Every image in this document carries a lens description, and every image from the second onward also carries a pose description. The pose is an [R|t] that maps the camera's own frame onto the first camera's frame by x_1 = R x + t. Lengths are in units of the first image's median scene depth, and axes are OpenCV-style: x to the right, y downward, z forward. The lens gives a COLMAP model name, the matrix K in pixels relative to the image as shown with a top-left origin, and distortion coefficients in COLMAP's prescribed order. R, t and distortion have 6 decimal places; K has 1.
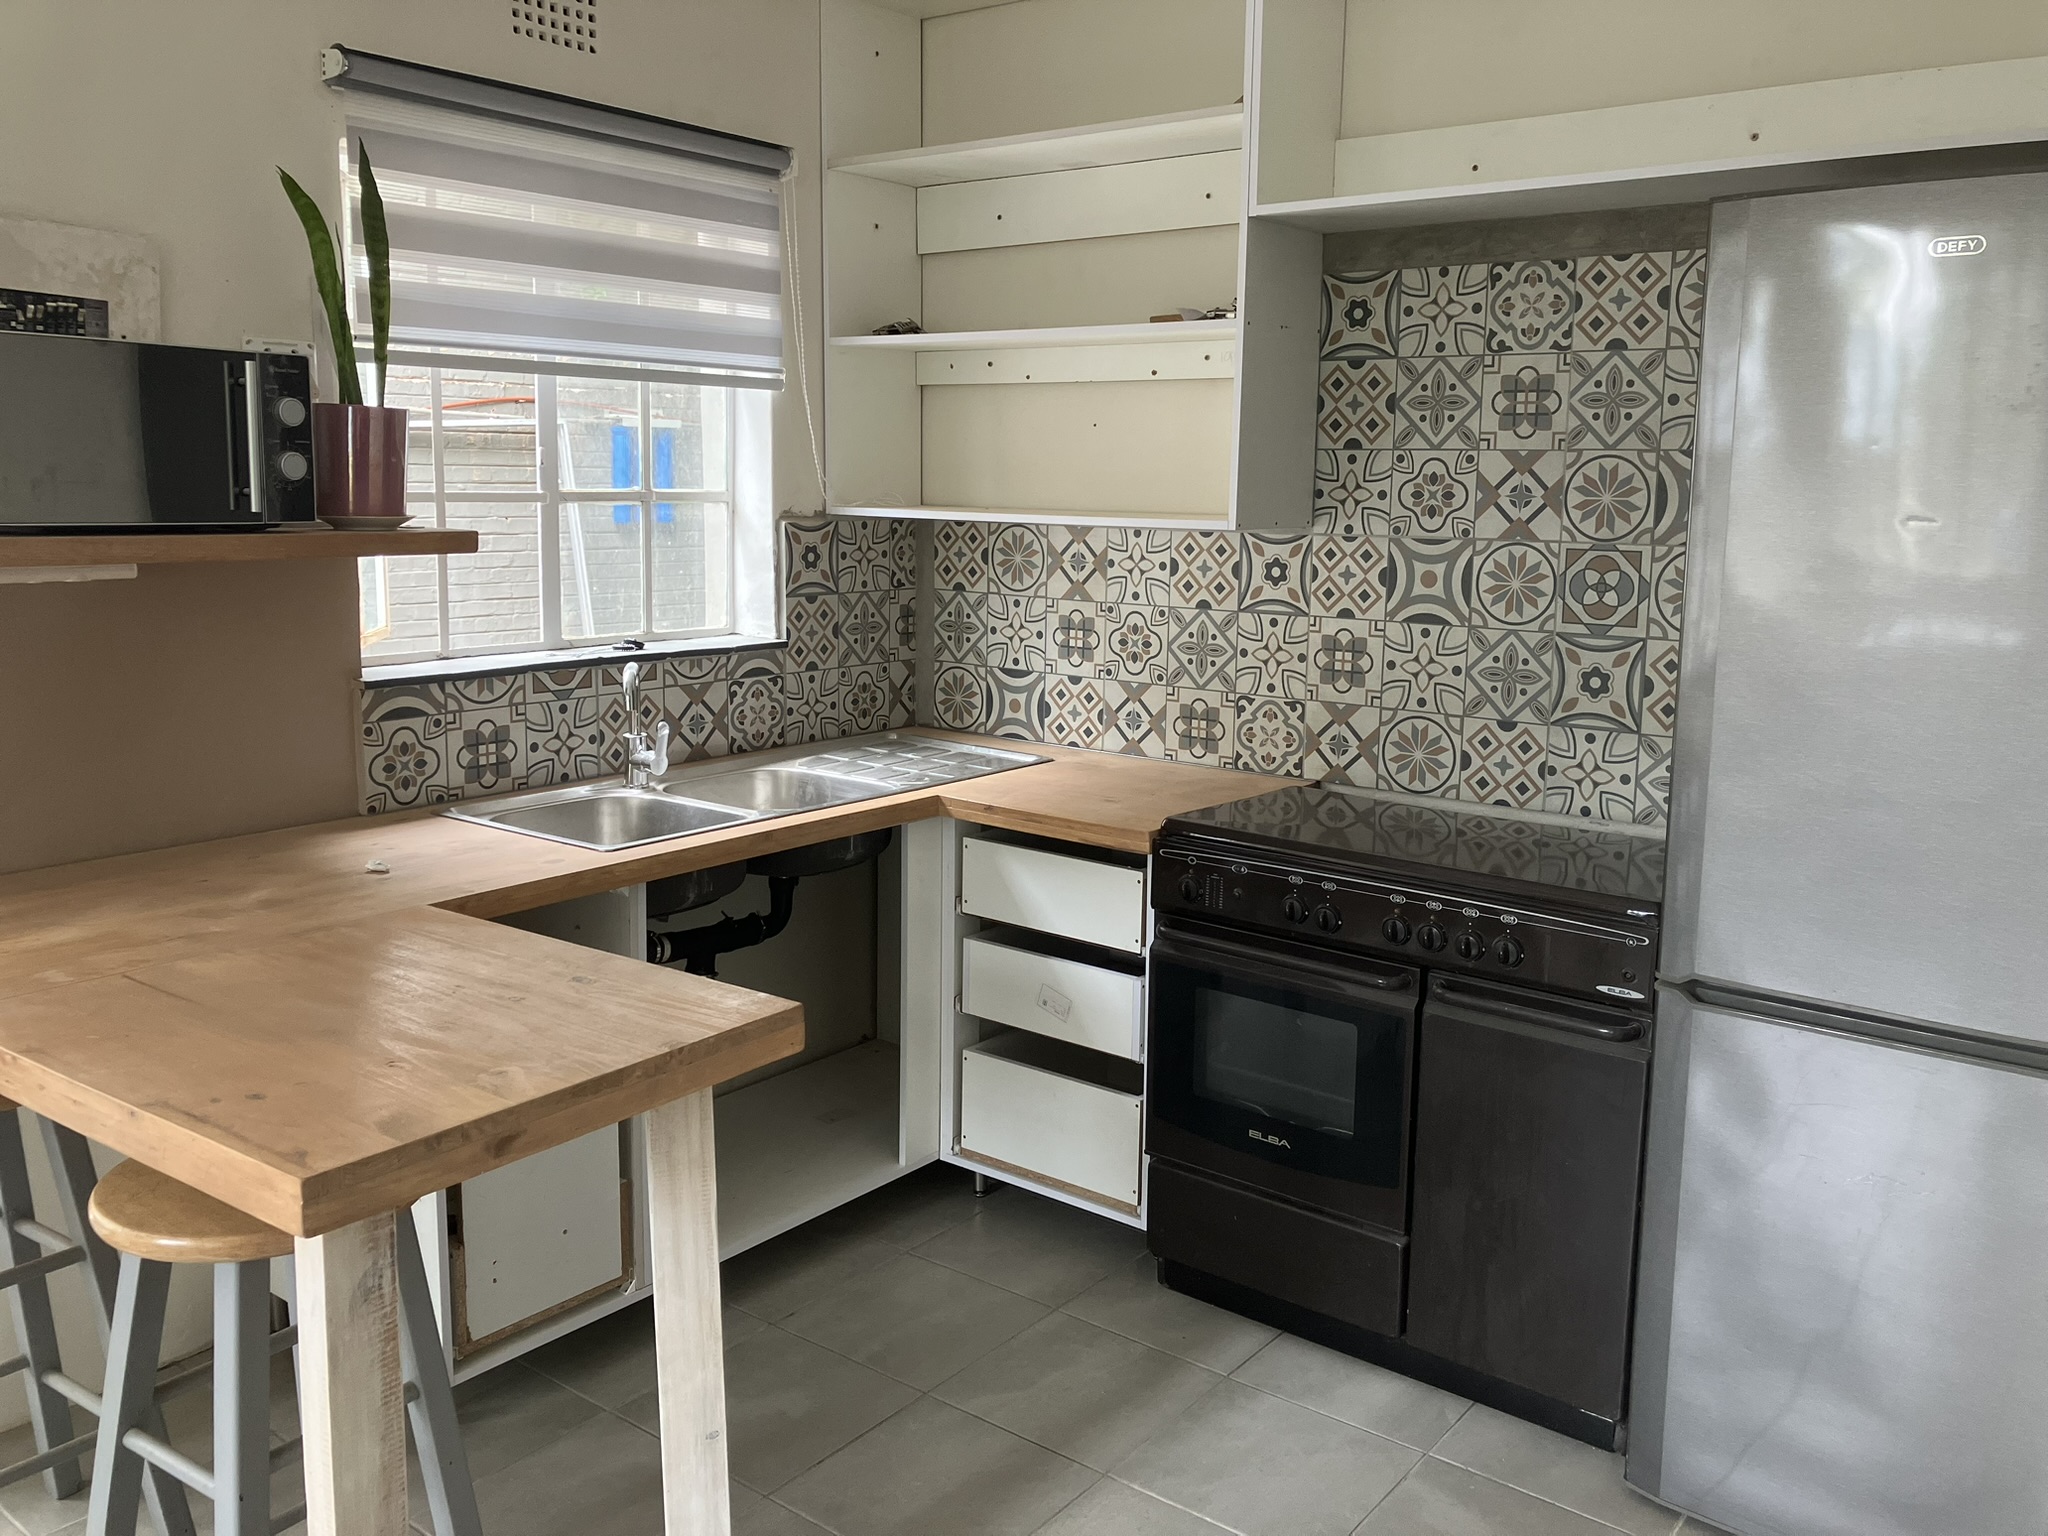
lens RADIAL K [[1627.9, 0, 1024.0], [0, 1627.9, 768.0], [0, 0, 1]] dist [0.004502, -0.009205]
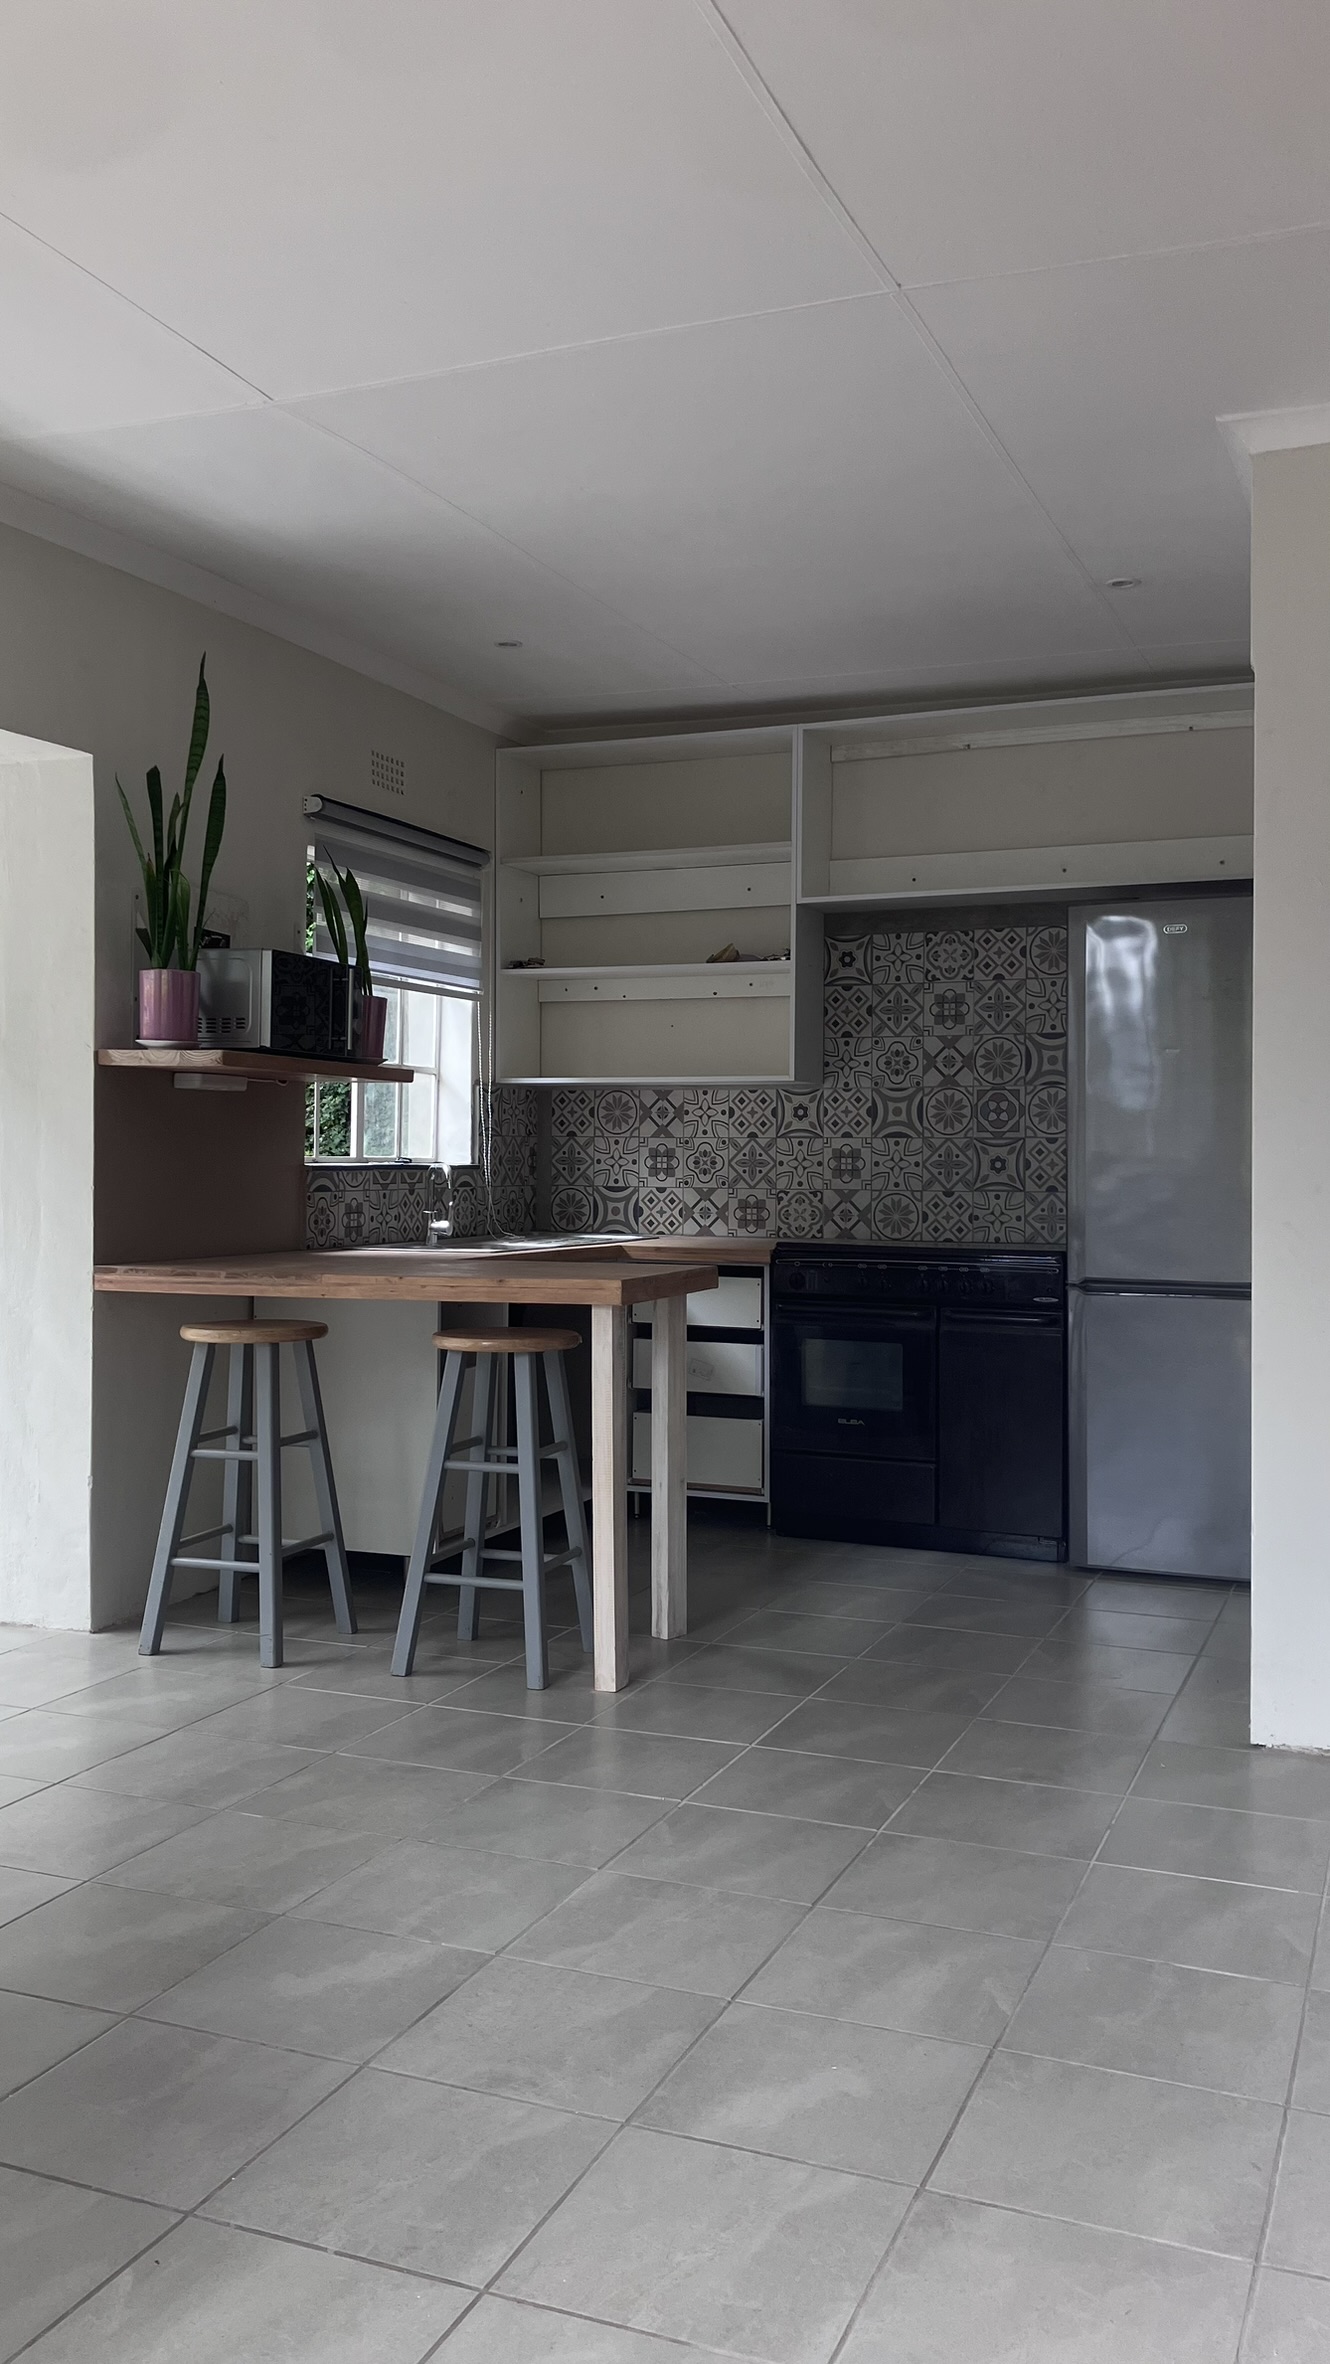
lens RADIAL K [[1941.6, 0, 665.0], [0, 1941.6, 1182.0], [0, 0, 1]] dist [0.157415, -0.329867]
pose [[0.961617, -0.012258, 0.274120, -0.531847], [0.056330, 0.986543, -0.153493, 0.249792], [-0.268550, 0.163042, 0.949367, -0.835007]]
